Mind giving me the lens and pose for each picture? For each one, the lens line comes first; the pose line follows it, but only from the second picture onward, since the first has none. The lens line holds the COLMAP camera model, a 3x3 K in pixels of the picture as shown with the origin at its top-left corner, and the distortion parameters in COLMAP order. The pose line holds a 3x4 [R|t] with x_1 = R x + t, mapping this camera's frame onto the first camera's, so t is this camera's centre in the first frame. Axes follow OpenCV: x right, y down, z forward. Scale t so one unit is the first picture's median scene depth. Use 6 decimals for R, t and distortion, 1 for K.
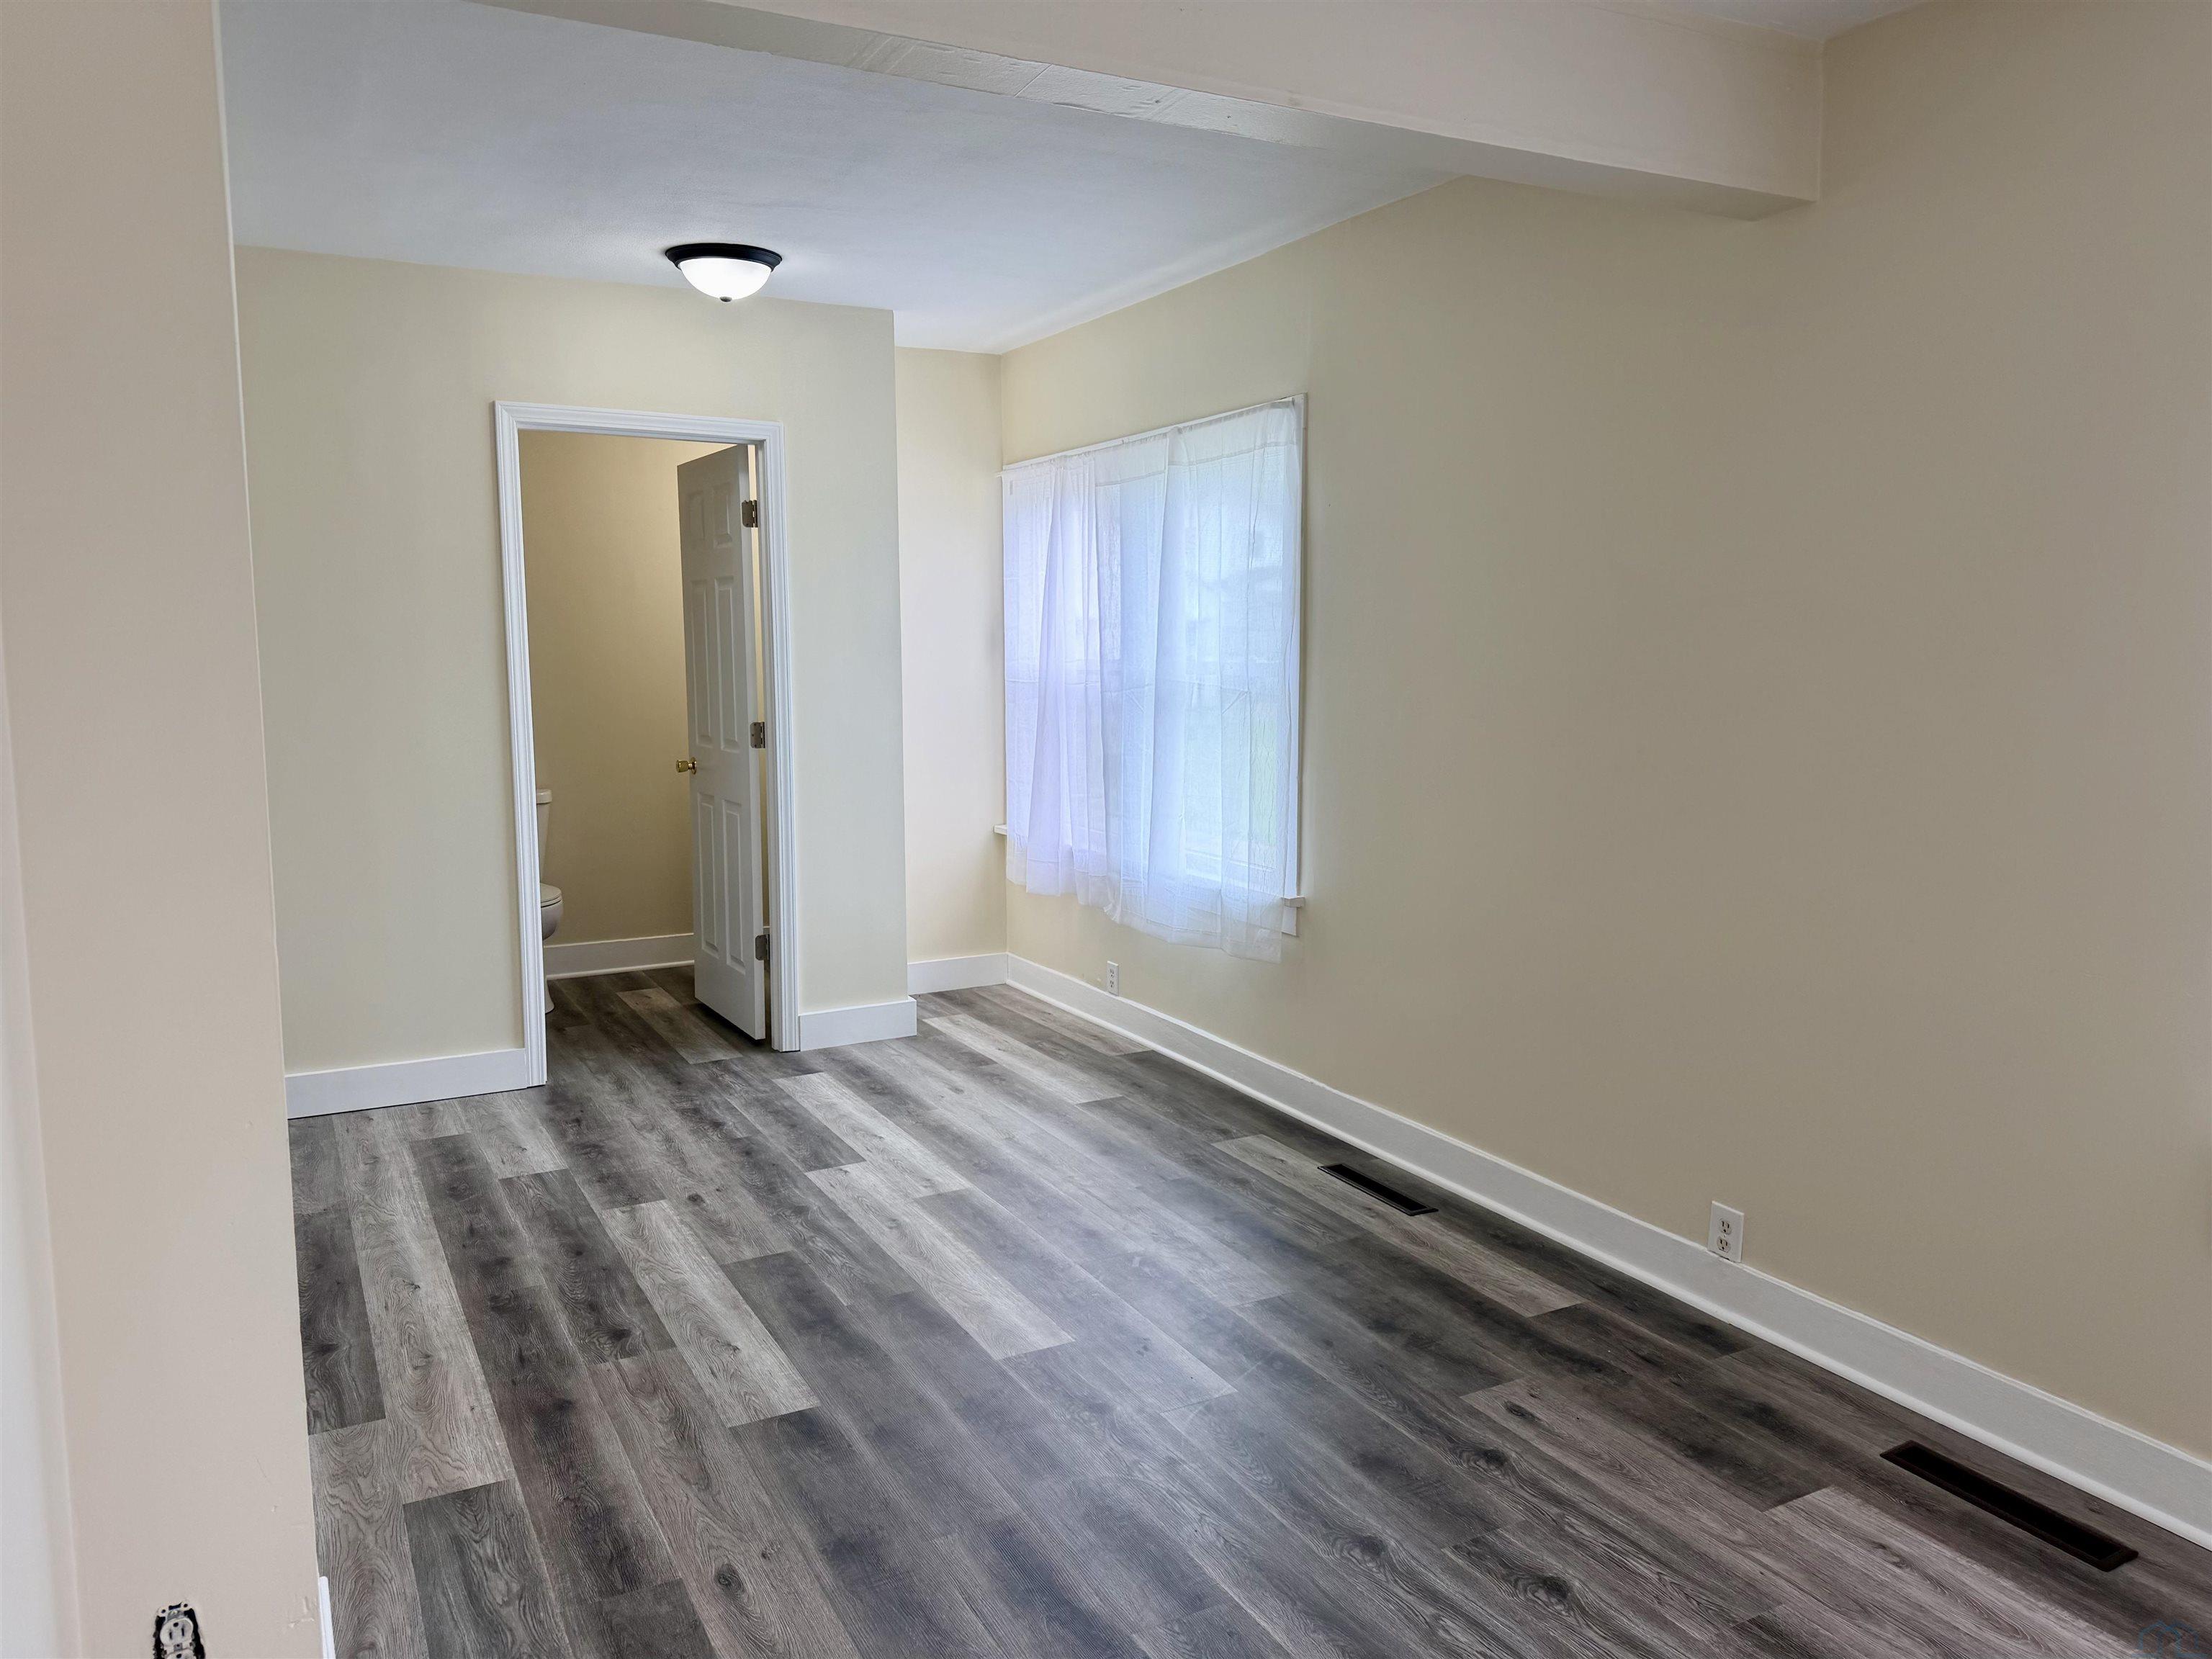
lens RADIAL K [[1572.4, 0, 1127.5], [0, 1572.4, 829.1], [0, 0, 1]] dist [0.064519, -0.039626]
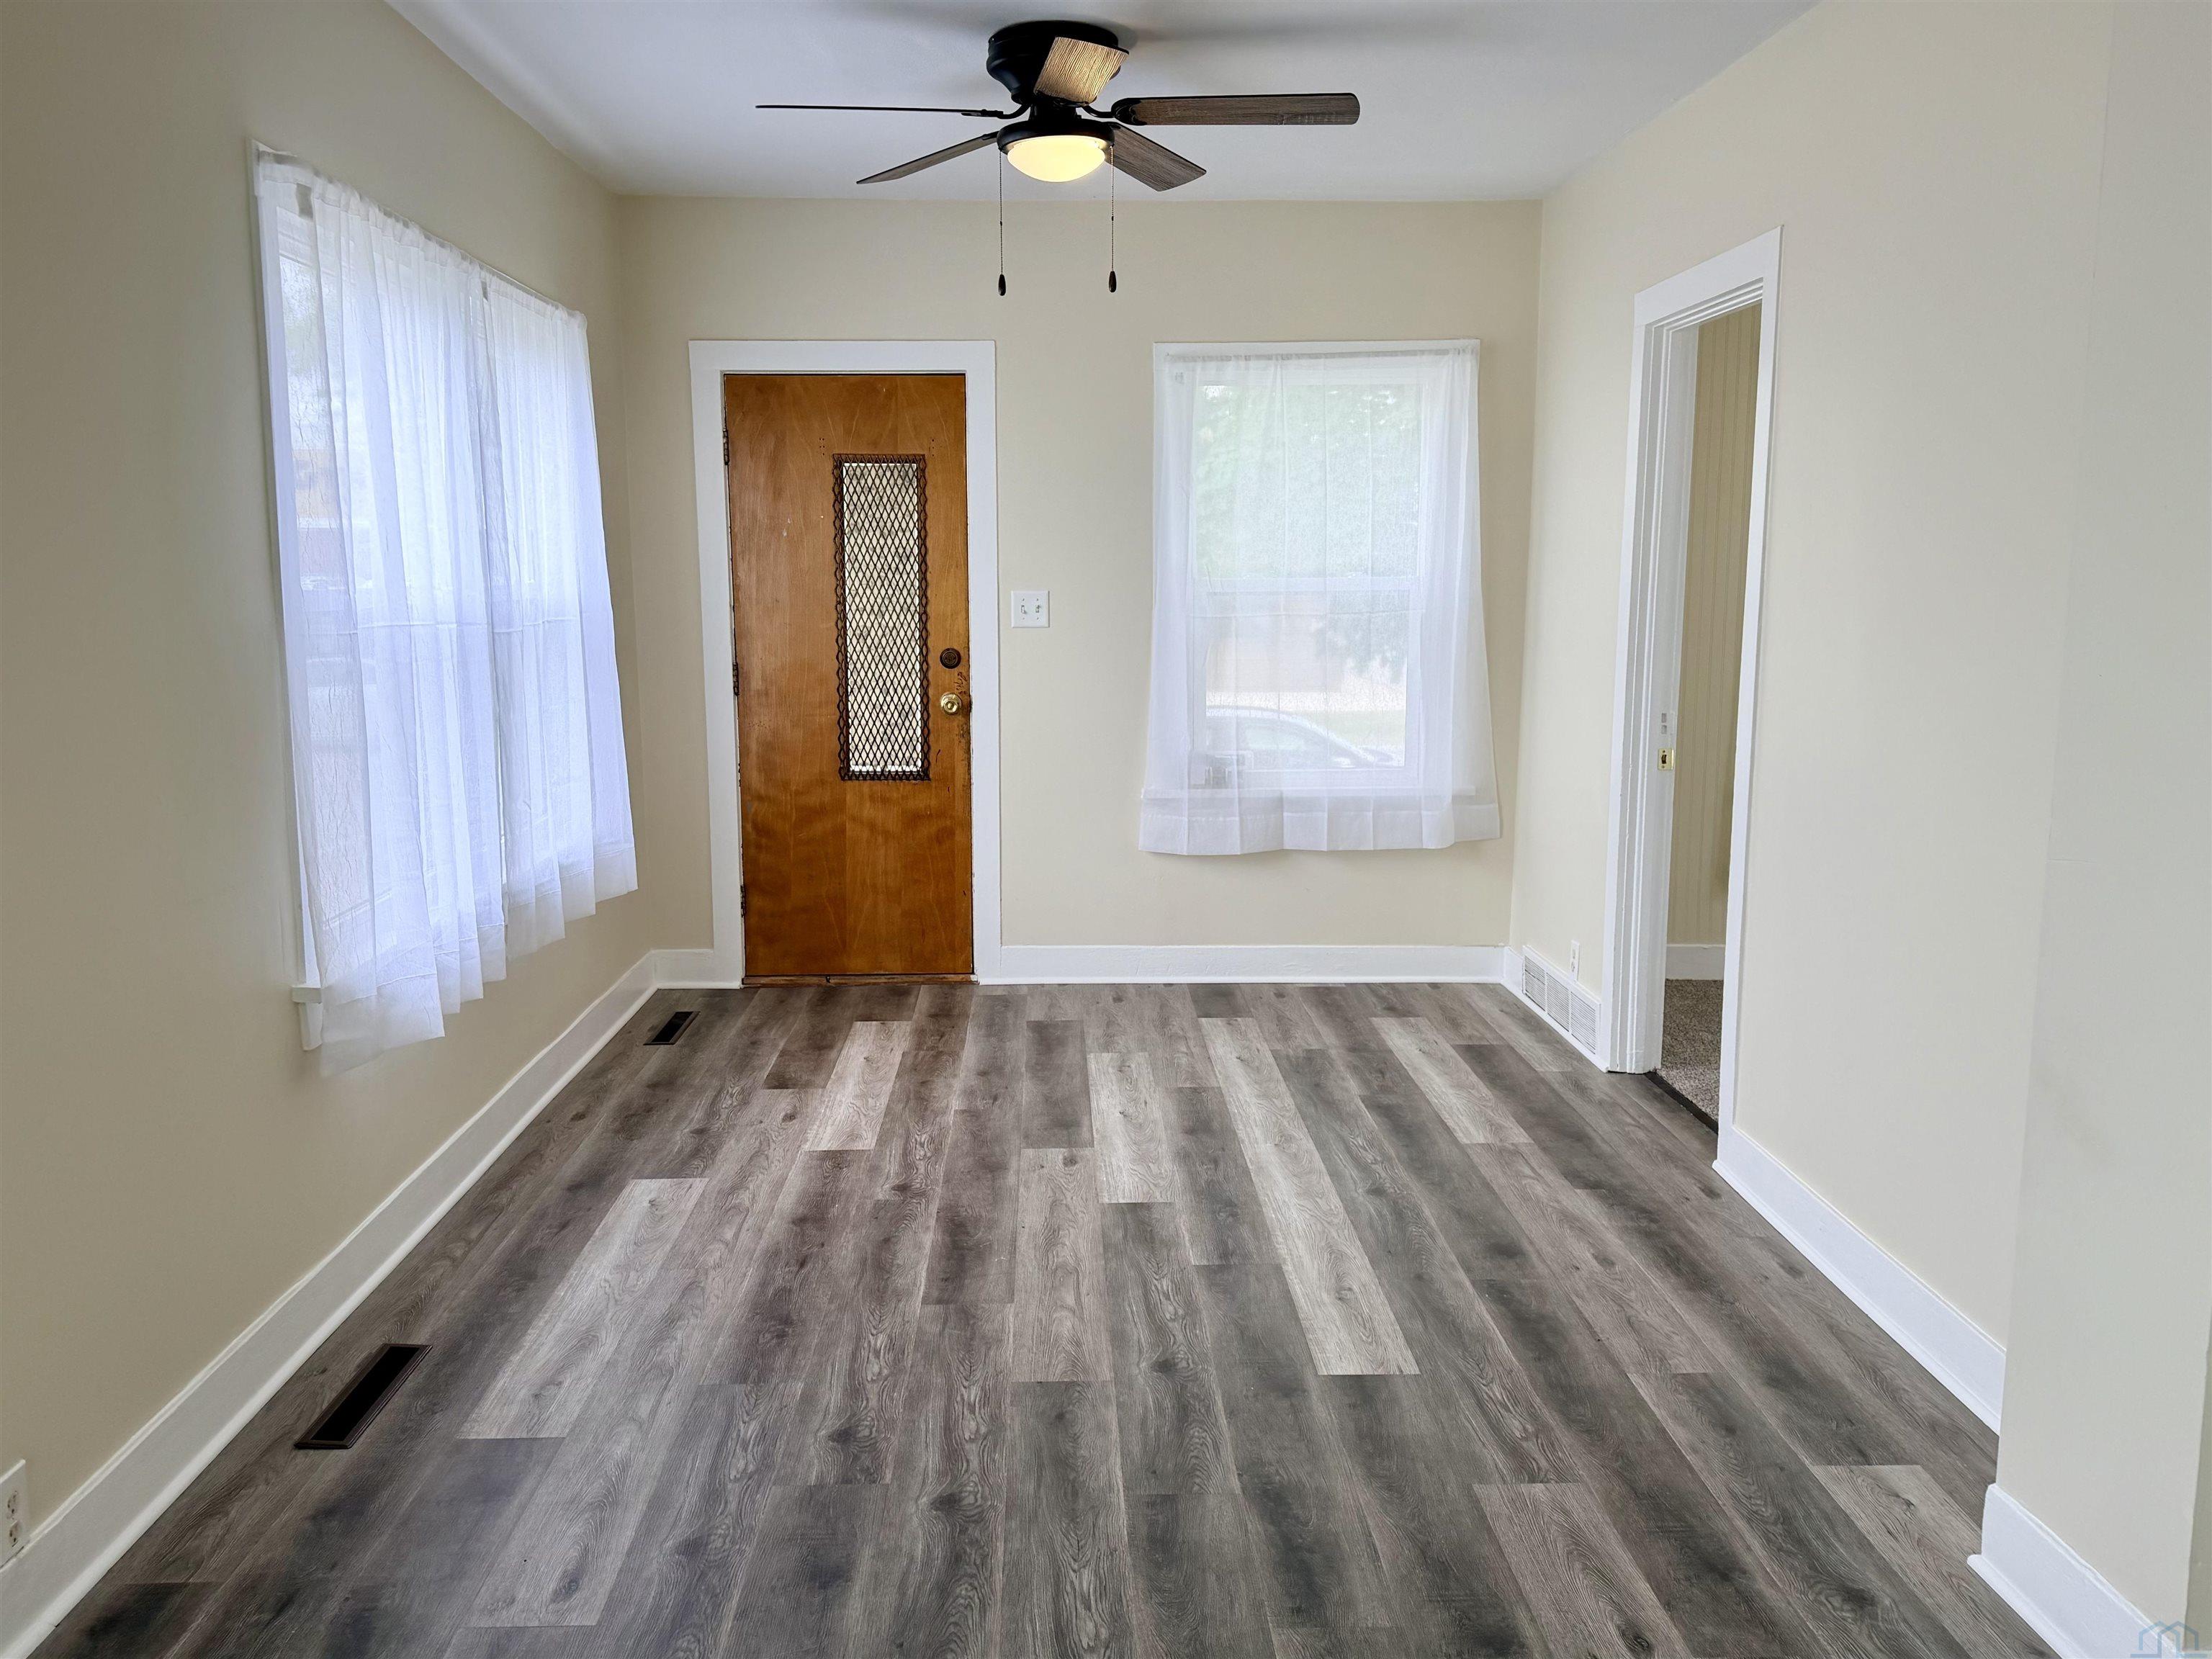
lens RADIAL K [[1854.8, 0, 1123.3], [0, 1854.8, 831.6], [0, 0, 1]] dist [0.037160, -0.000667]
pose [[-0.891423, -0.067027, 0.448189, -0.267979], [0.056205, 0.965013, 0.256107, -0.137948], [-0.449674, 0.253491, -0.856467, 1.180431]]
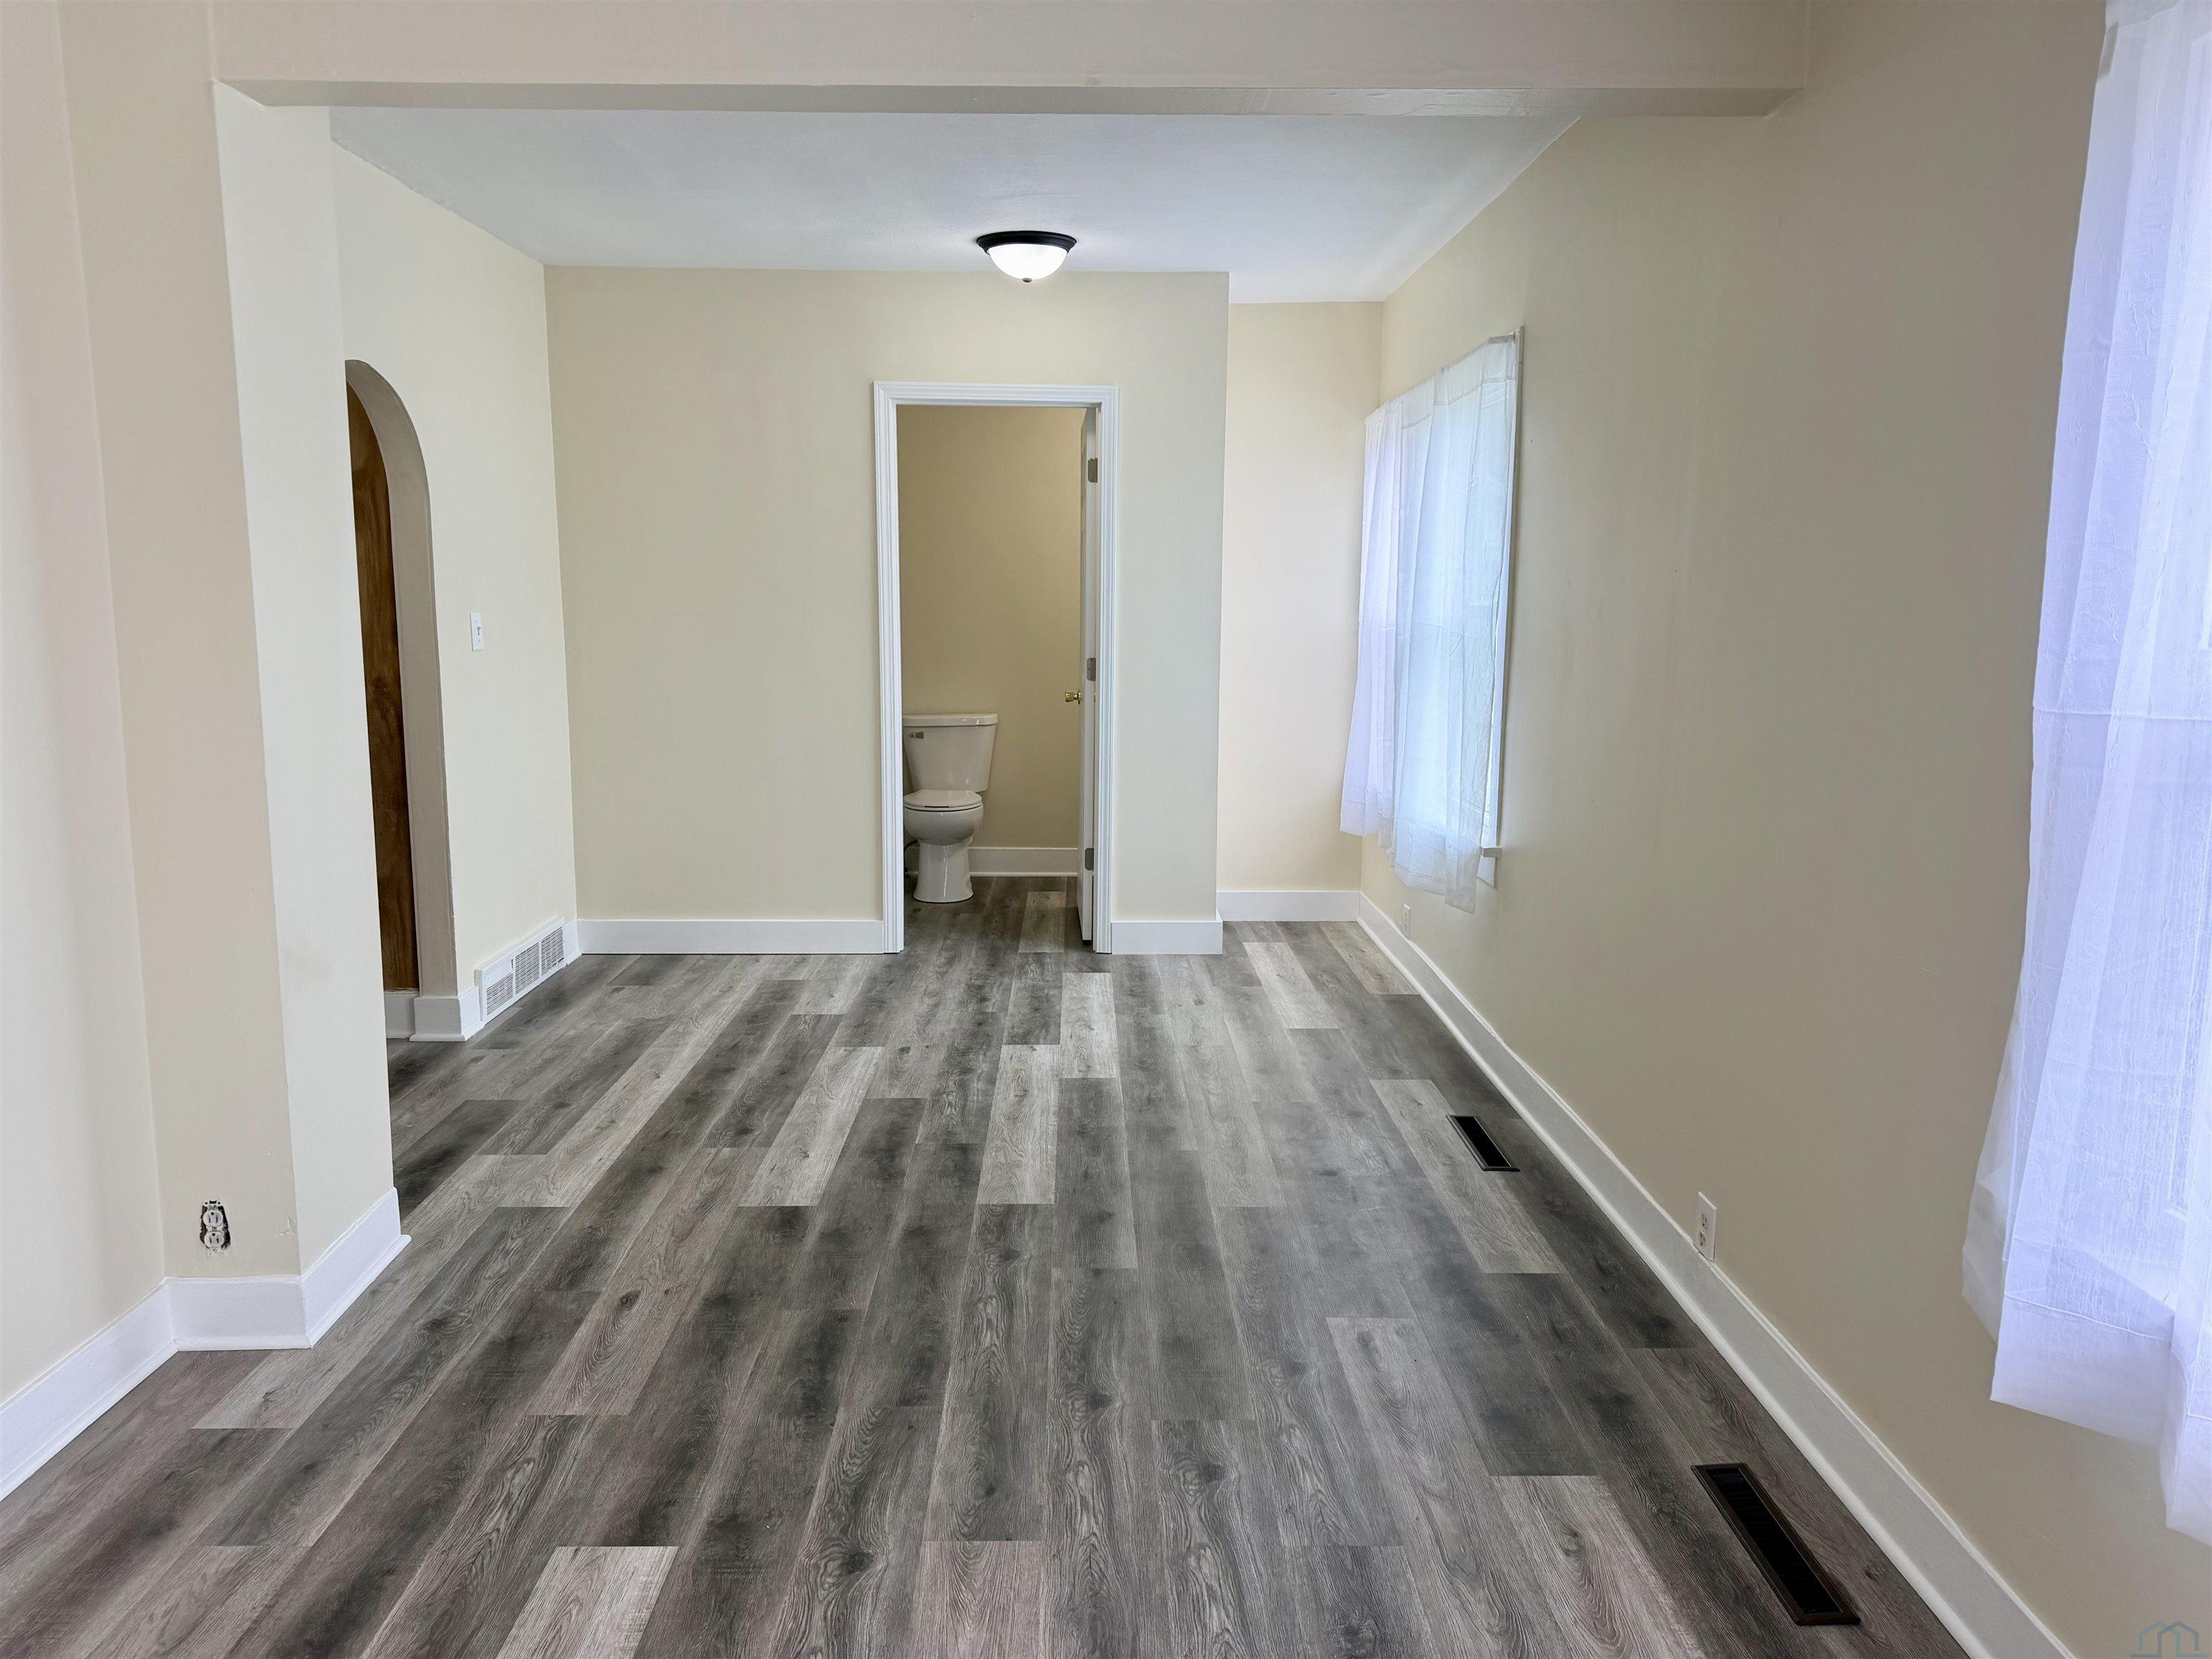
lens RADIAL K [[1572.4, 0, 1119.4], [0, 1572.4, 814.1], [0, 0, 1]] dist [0.064519, -0.039626]
pose [[0.885350, 0.073226, -0.459123, 0.417477], [-0.064886, 0.997315, 0.033939, 0.006278], [0.460375, -0.000257, 0.887724, 0.027608]]
